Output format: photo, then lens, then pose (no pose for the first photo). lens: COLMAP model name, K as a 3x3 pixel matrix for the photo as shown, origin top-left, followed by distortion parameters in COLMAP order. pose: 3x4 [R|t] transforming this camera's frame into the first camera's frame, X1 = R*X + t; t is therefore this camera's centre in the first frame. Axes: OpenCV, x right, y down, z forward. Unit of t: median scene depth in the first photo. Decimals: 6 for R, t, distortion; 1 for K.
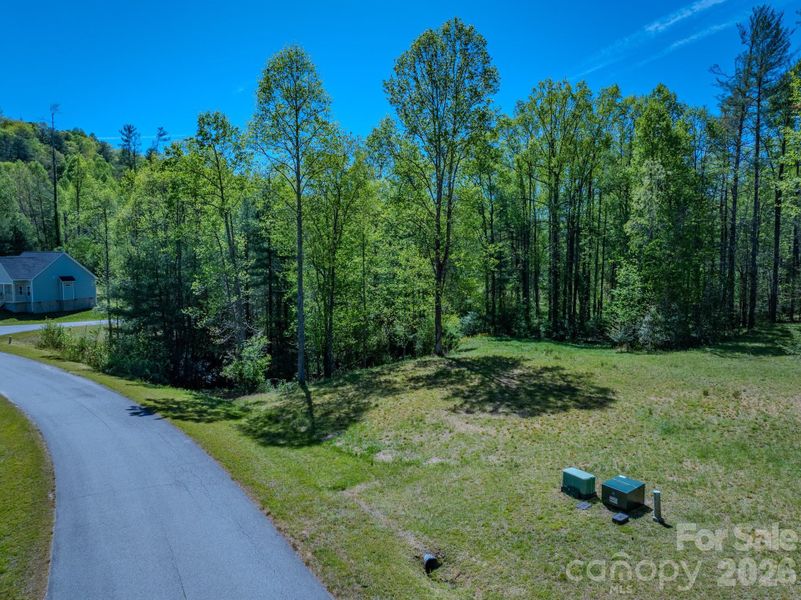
lens RADIAL K [[565.9, 0, 402.2], [0, 565.9, 296.7], [0, 0, 1]] dist [-0.004925, -0.039976]
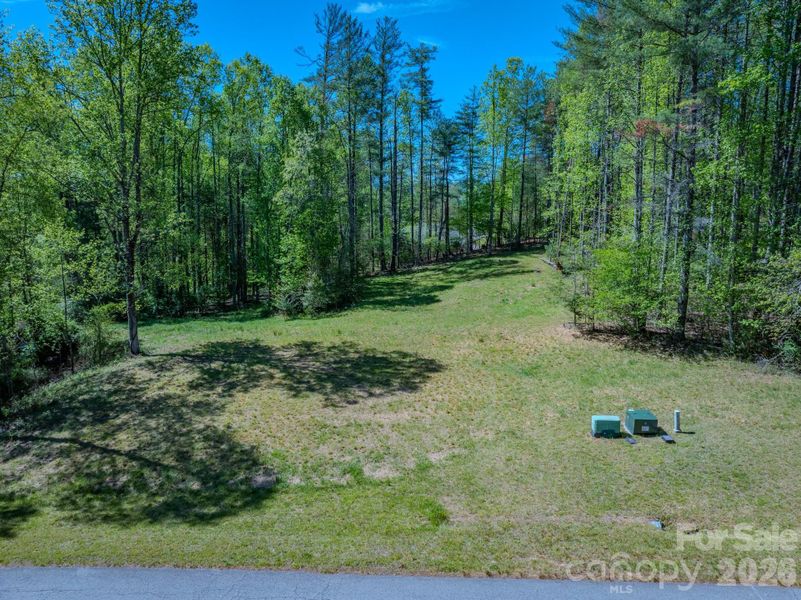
lens RADIAL K [[569.7, 0, 401.7], [0, 569.7, 296.4], [0, 0, 1]] dist [-0.047691, 0.019417]
pose [[0.637307, -0.108526, 0.762930, -0.335393], [0.062352, 0.994050, 0.089317, -0.028768], [-0.768083, -0.009353, 0.640282, 0.231339]]
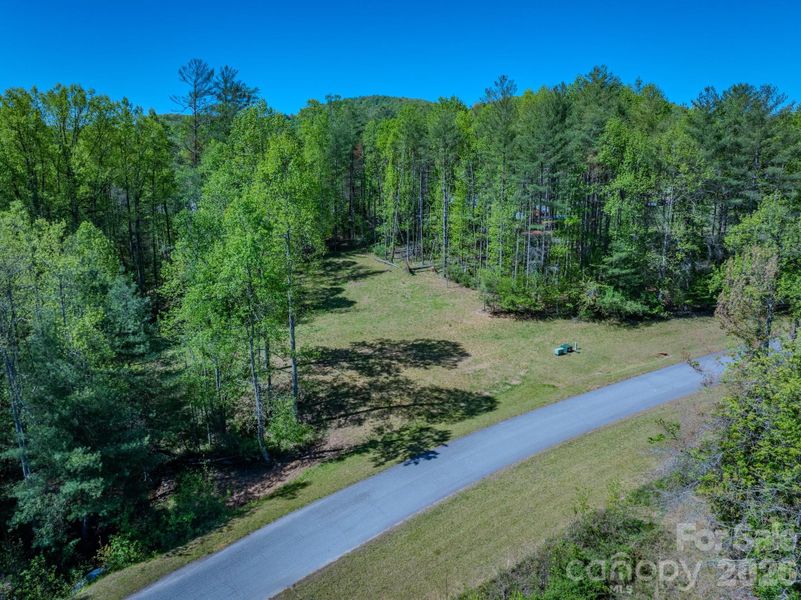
lens RADIAL K [[565.9, 0, 402.2], [0, 565.9, 296.7], [0, 0, 1]] dist [-0.004925, -0.039976]
pose [[0.064585, -0.229850, 0.971081, -1.229475], [0.085278, 0.970824, 0.224118, -0.347197], [-0.994262, 0.068337, 0.082302, 0.663665]]
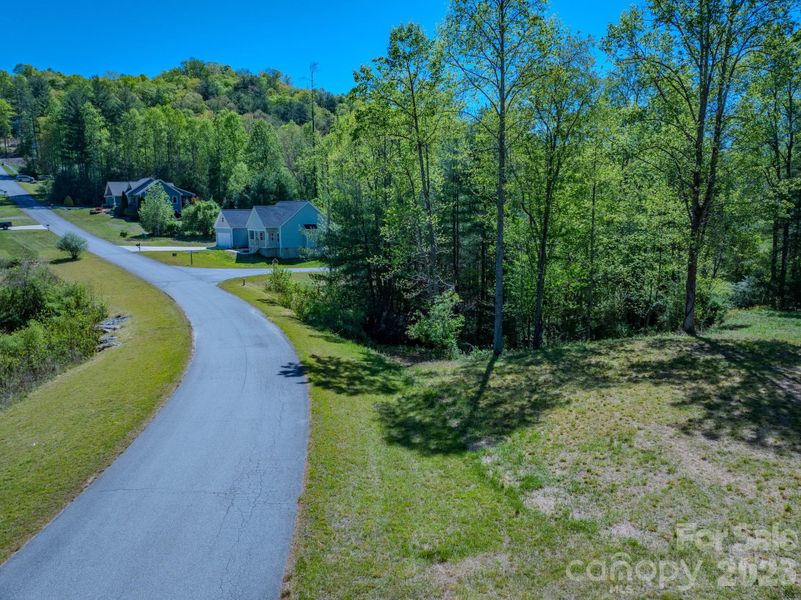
lens RADIAL K [[565.9, 0, 402.2], [0, 565.9, 296.7], [0, 0, 1]] dist [-0.004925, -0.039976]
pose [[0.903598, 0.063096, -0.423709, 0.041178], [-0.029519, 0.995913, 0.085352, 0.006293], [0.427363, -0.064617, 0.901768, 0.207601]]
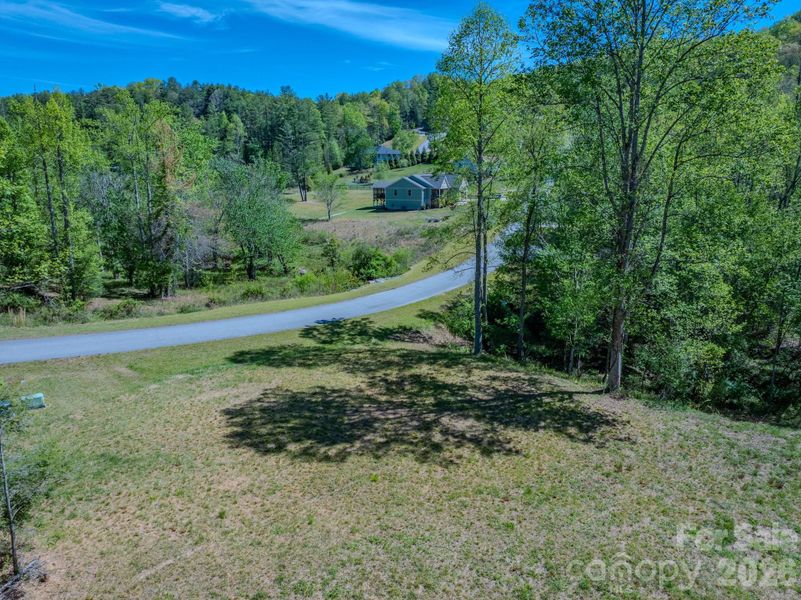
lens RADIAL K [[565.9, 0, 402.2], [0, 565.9, 296.7], [0, 0, 1]] dist [-0.004925, -0.039976]
pose [[0.088811, 0.221206, -0.971175, 0.766472], [-0.067420, 0.974127, 0.215713, -0.154109], [0.993764, 0.046319, 0.101427, 0.756209]]
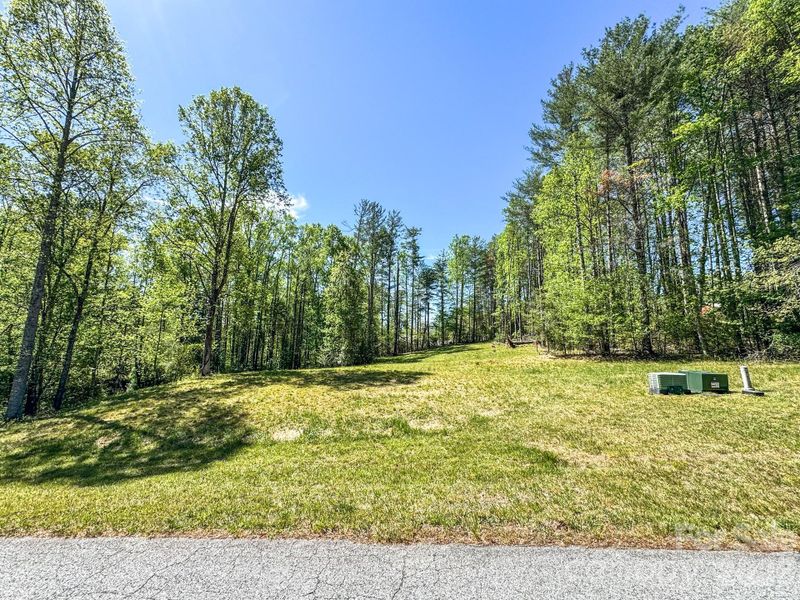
lens RADIAL K [[319.3, 0, 400.0], [0, 319.3, 300.0], [0, 0, 1]] dist [-0.001218, -0.000002]
pose [[0.620265, 0.125394, 0.774305, -0.204045], [0.045932, 0.979639, -0.195441, 0.108503], [-0.783047, 0.156791, 0.601876, 0.406853]]
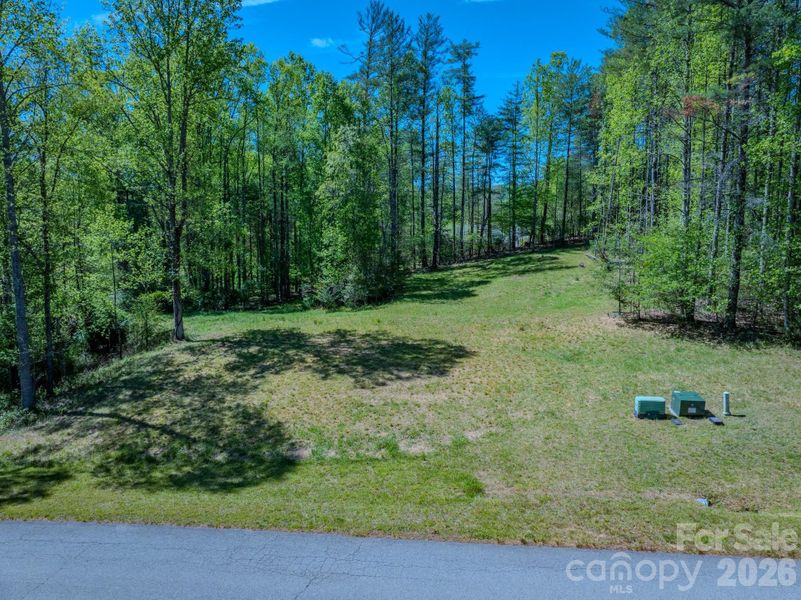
lens RADIAL K [[569.7, 0, 401.7], [0, 569.7, 296.4], [0, 0, 1]] dist [-0.047691, 0.019417]
pose [[0.692728, -0.099486, 0.714304, -0.332172], [0.061389, 0.994979, 0.079043, -0.004975], [-0.718582, -0.010904, 0.695357, 0.230501]]
